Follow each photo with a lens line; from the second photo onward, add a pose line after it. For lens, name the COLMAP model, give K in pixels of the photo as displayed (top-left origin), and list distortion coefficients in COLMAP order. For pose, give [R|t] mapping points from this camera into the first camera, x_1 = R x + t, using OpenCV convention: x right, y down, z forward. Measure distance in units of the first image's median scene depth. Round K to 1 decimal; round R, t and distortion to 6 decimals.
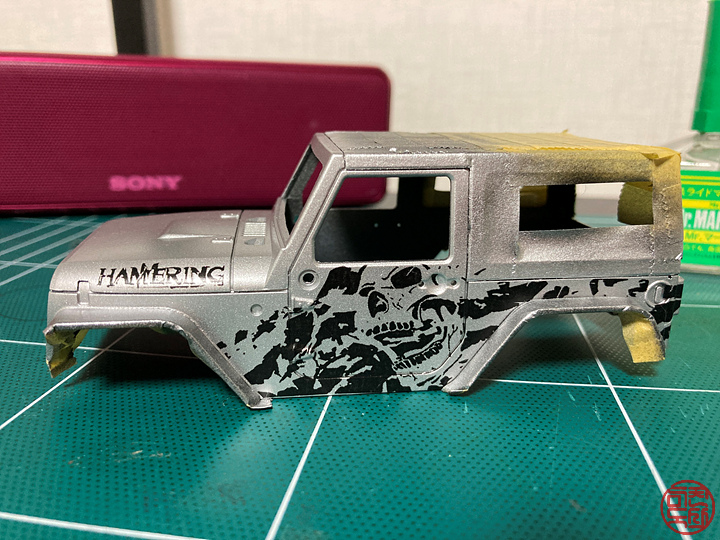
lens RADIAL K [[602.5, 0, 360.0], [0, 602.5, 270.0], [0, 0, 1]] dist [-0.050175, -0.002297]
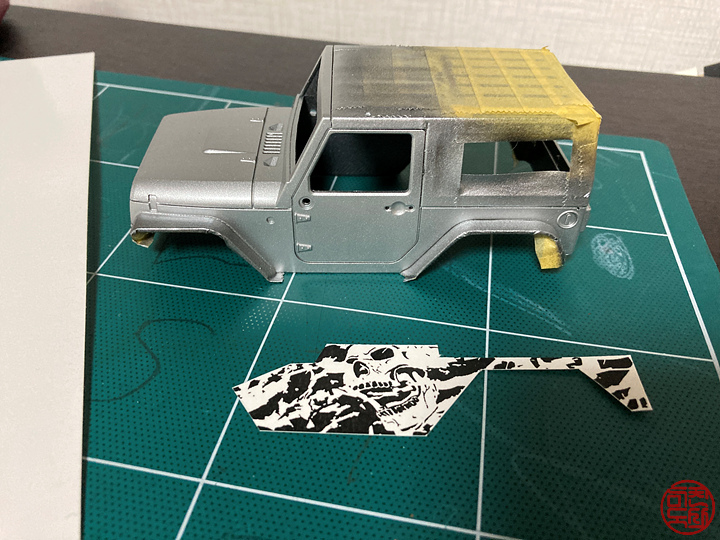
lens RADIAL K [[602.5, 0, 360.0], [0, 602.5, 270.0], [0, 0, 1]] dist [-0.050175, -0.002297]
pose [[0.994478, 0.068973, -0.079095, 0.162922], [-0.033875, 0.924319, 0.380115, -0.378845], [0.099326, -0.375337, 0.921551, -0.352358]]
